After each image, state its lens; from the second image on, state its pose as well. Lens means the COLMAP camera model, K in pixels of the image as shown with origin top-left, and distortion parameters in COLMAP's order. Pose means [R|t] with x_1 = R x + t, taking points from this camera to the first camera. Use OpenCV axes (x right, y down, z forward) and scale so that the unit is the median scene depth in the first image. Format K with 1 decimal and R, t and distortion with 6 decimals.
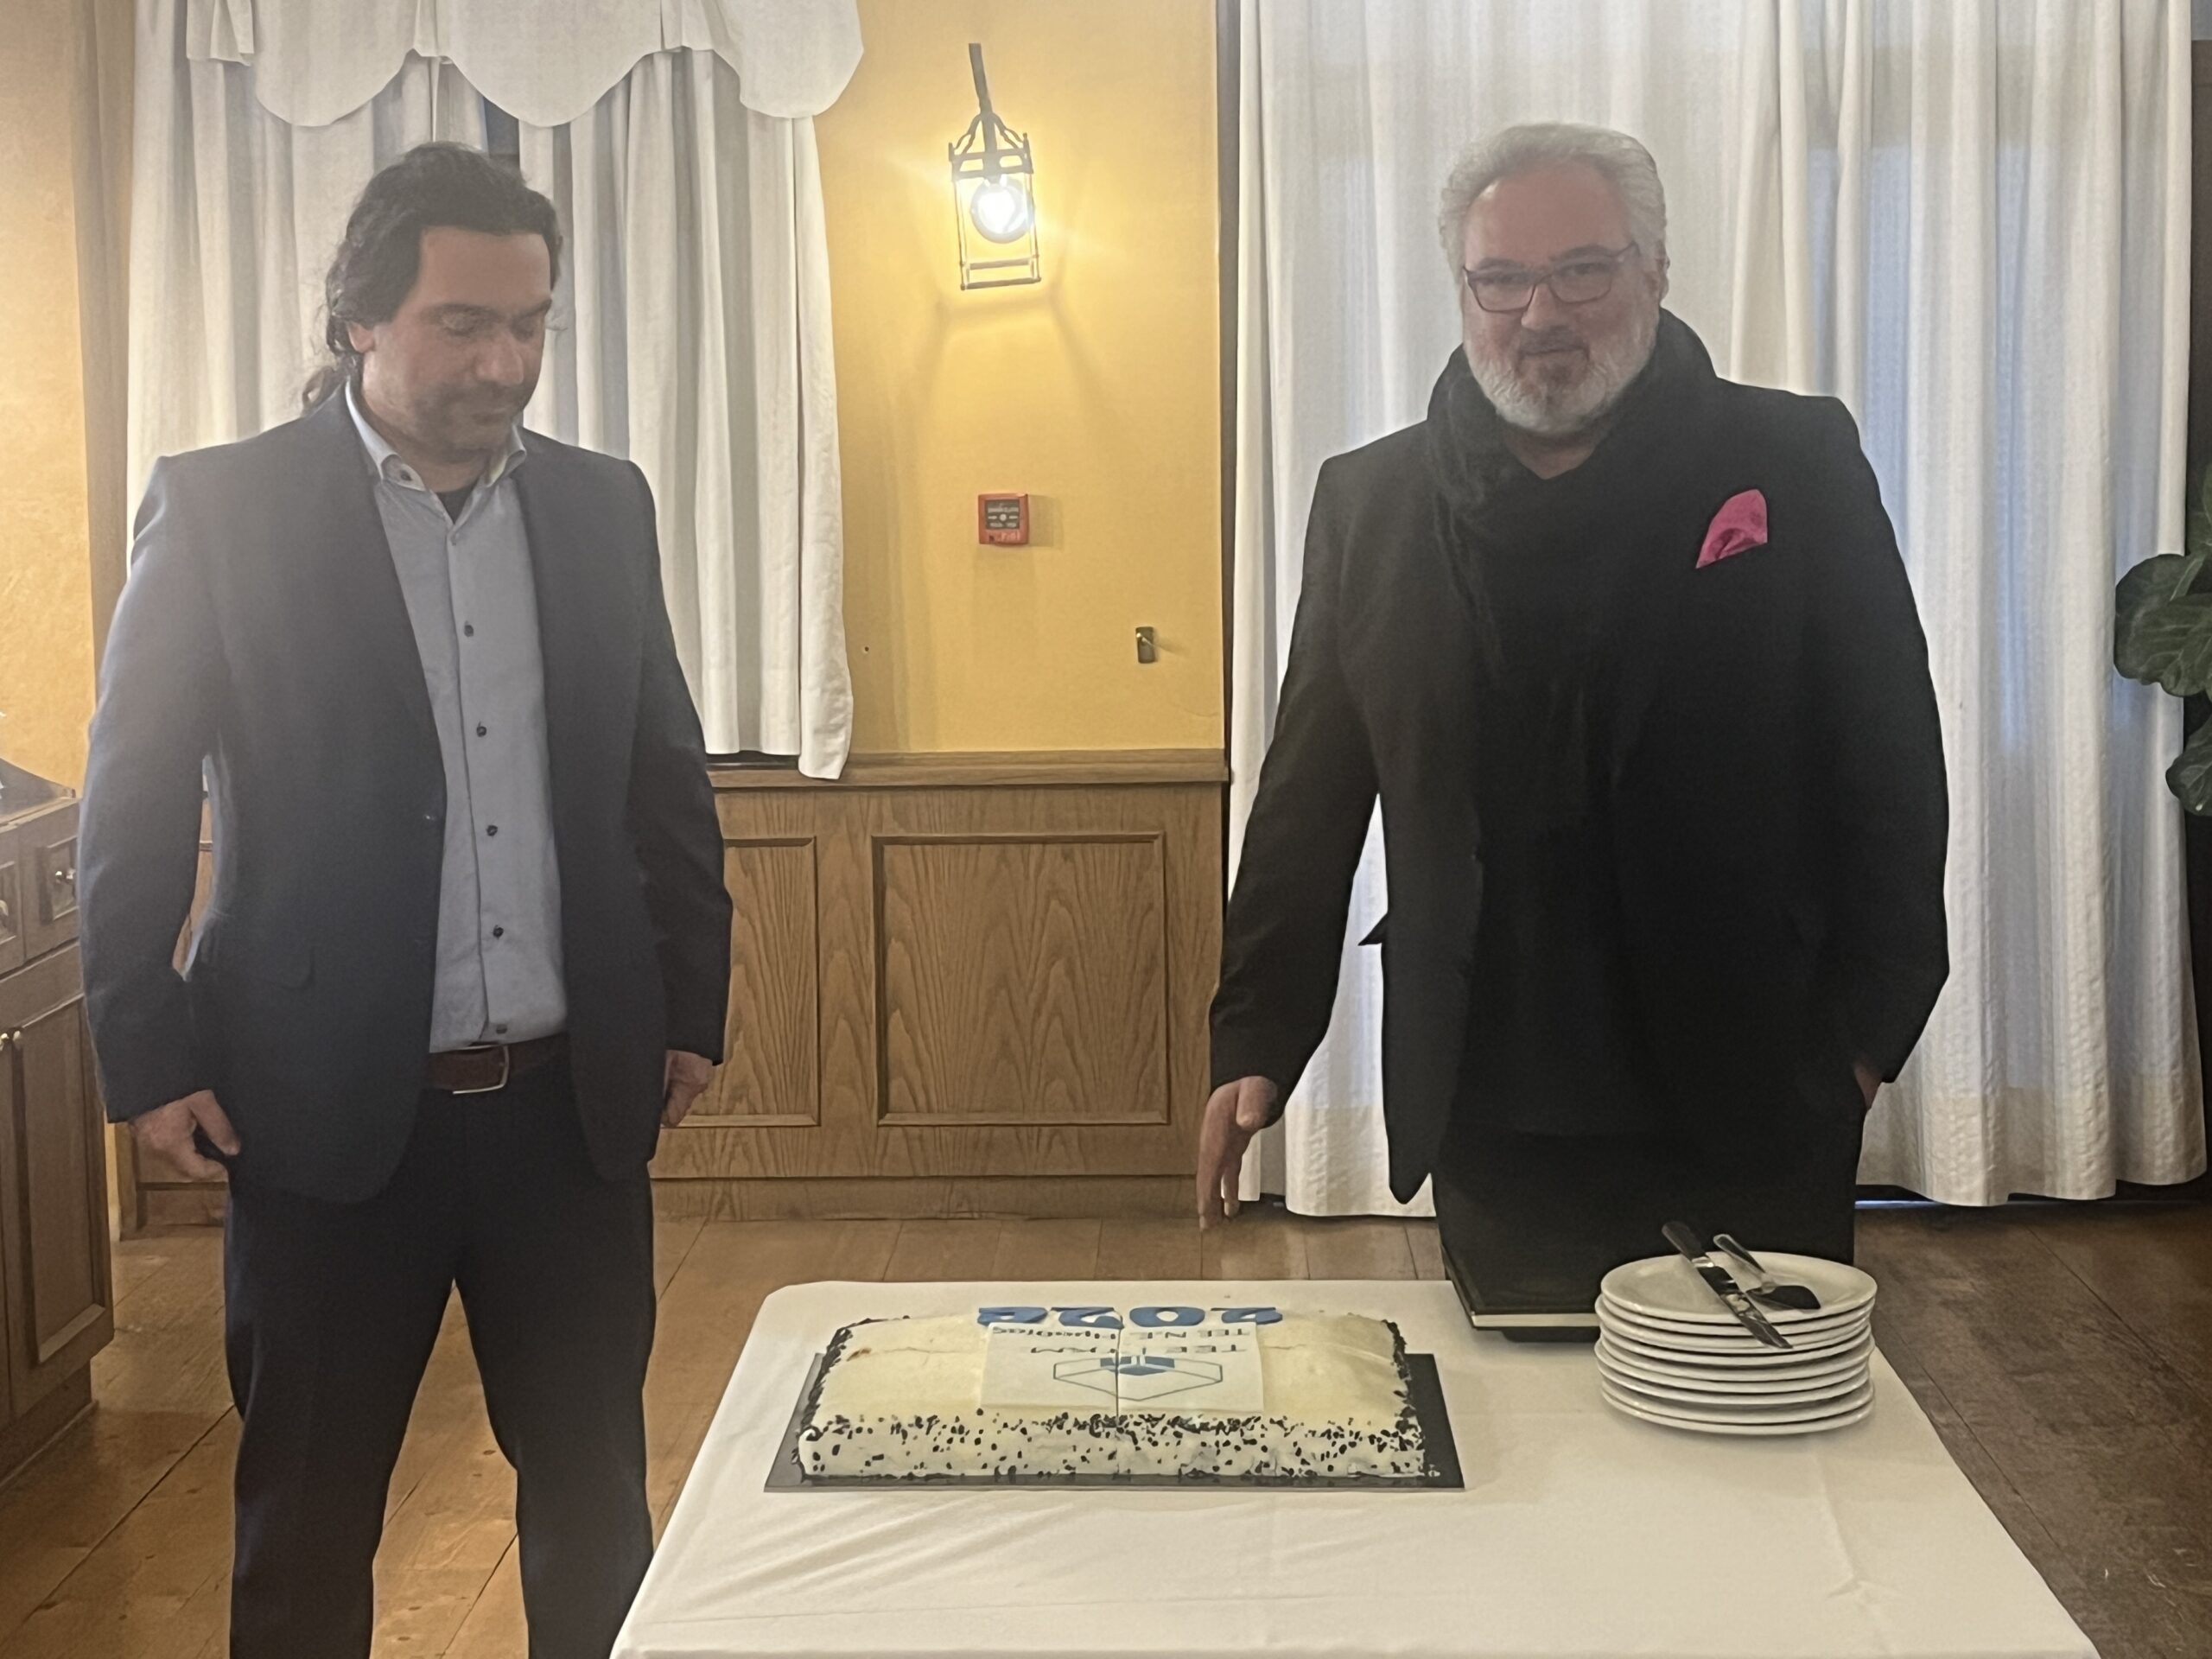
lens RADIAL K [[3720.4, 0, 1003.4], [0, 3720.4, 812.5], [0, 0, 1]] dist [0.167781, 0.000000]
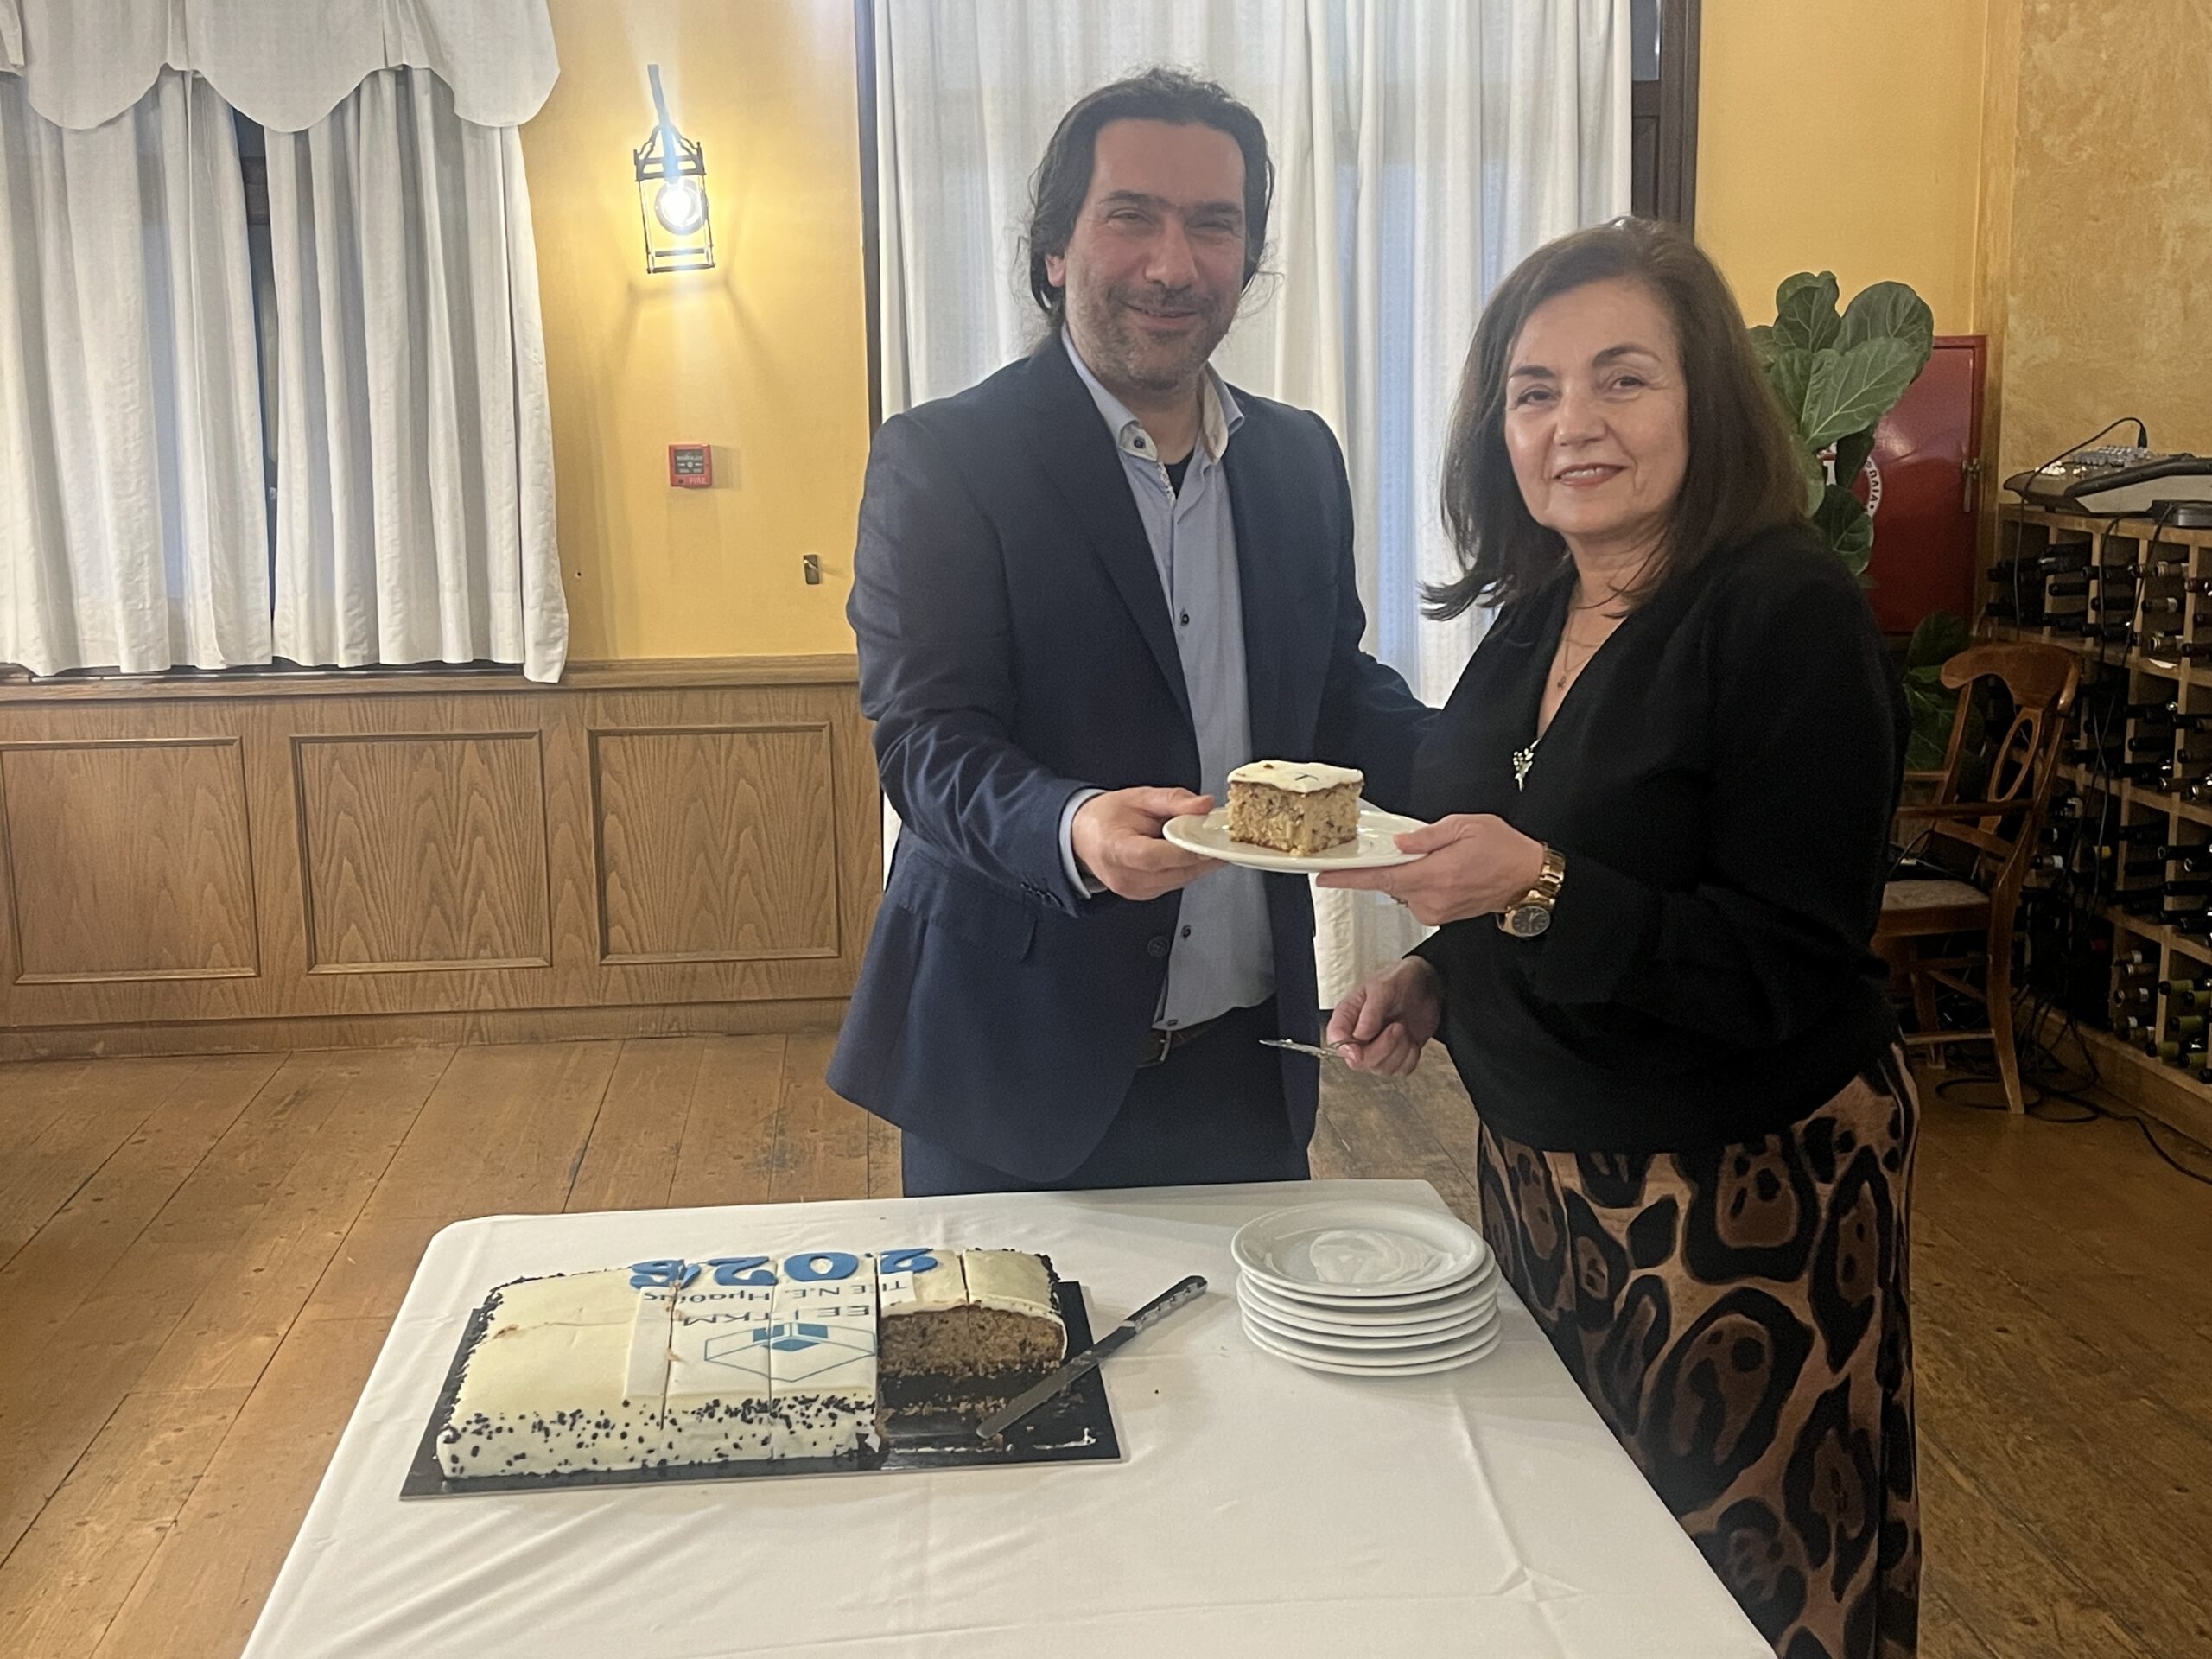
lens RADIAL K [[2600.4, 0, 1089.9], [0, 2600.4, 839.5], [0, 0, 1]] dist [0.050562, 0.000000]
pose [[0.990385, -0.024916, 0.136079, 0.010509], [0.015838, 0.997601, 0.067395, -0.012865], [-0.137432, -0.064592, 0.988403, 0.140050]]
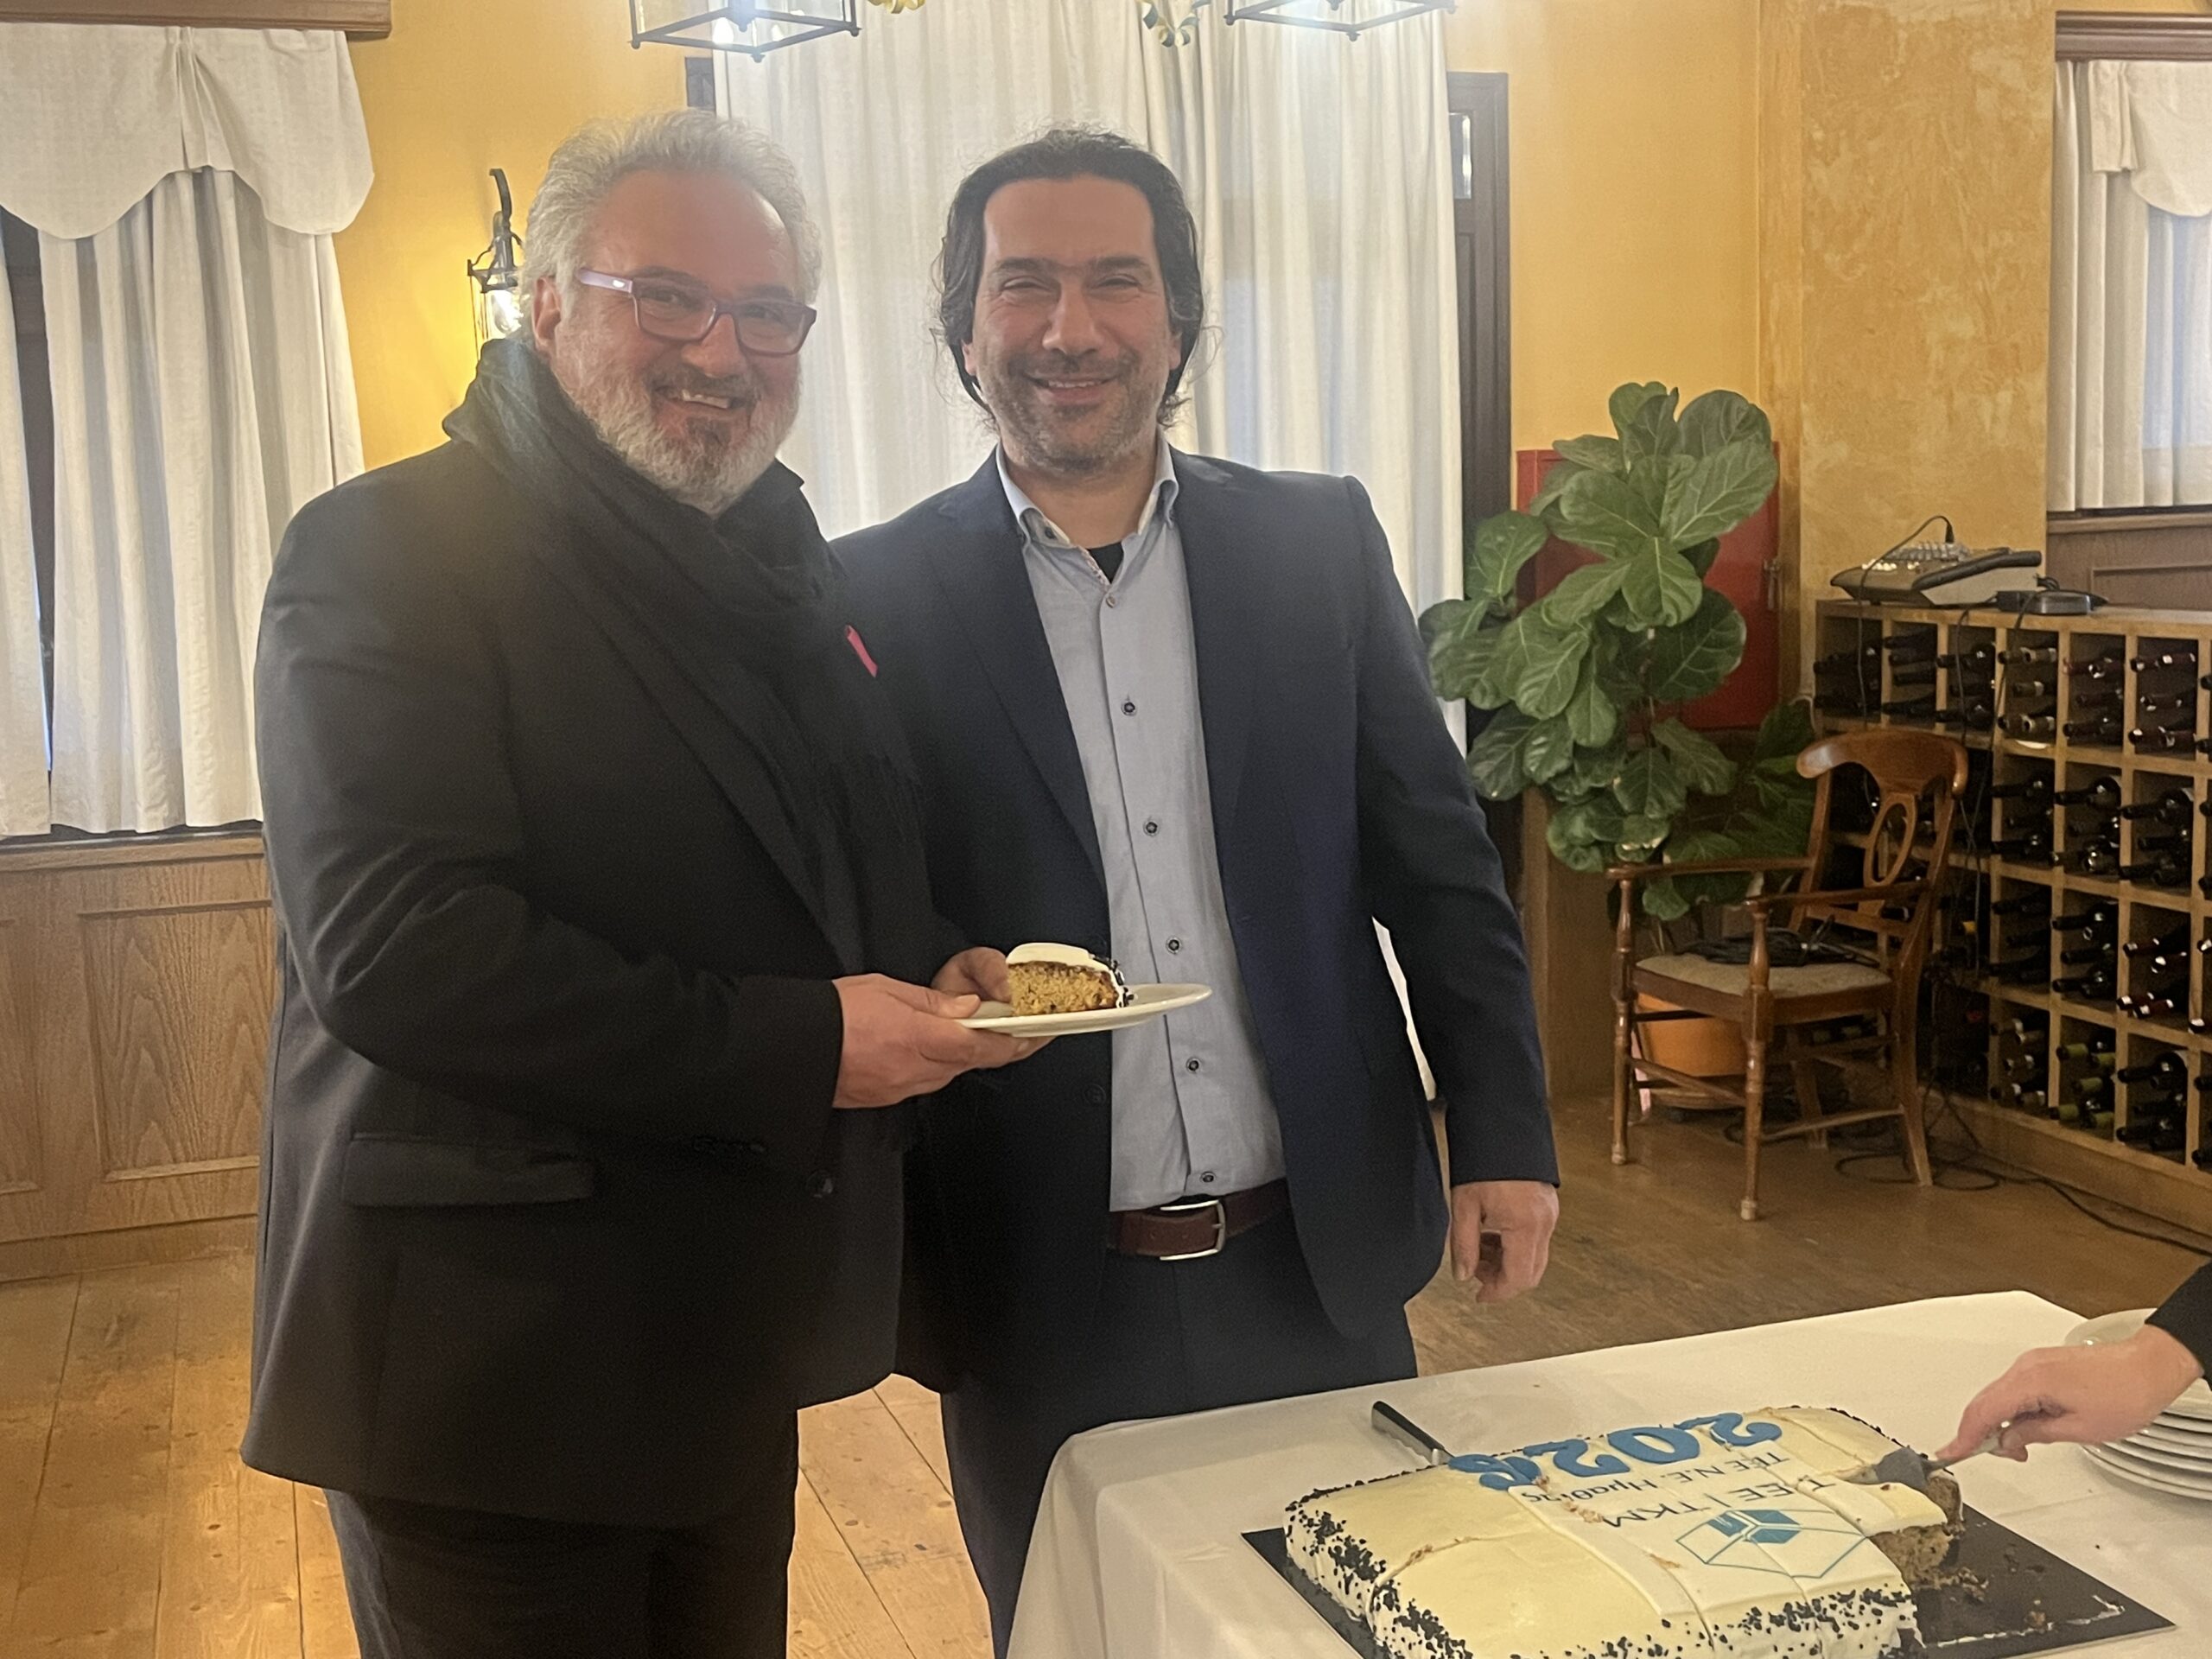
lens RADIAL K [[2600.4, 0, 1056.2], [0, 2600.4, 824.0], [0, 0, 1]] dist [0.050562, 0.000000]
pose [[0.929290, -0.062853, 0.363962, -0.146571], [0.059899, 0.998016, 0.019411, -0.016762], [-0.364460, 0.003762, 0.931211, 0.217712]]
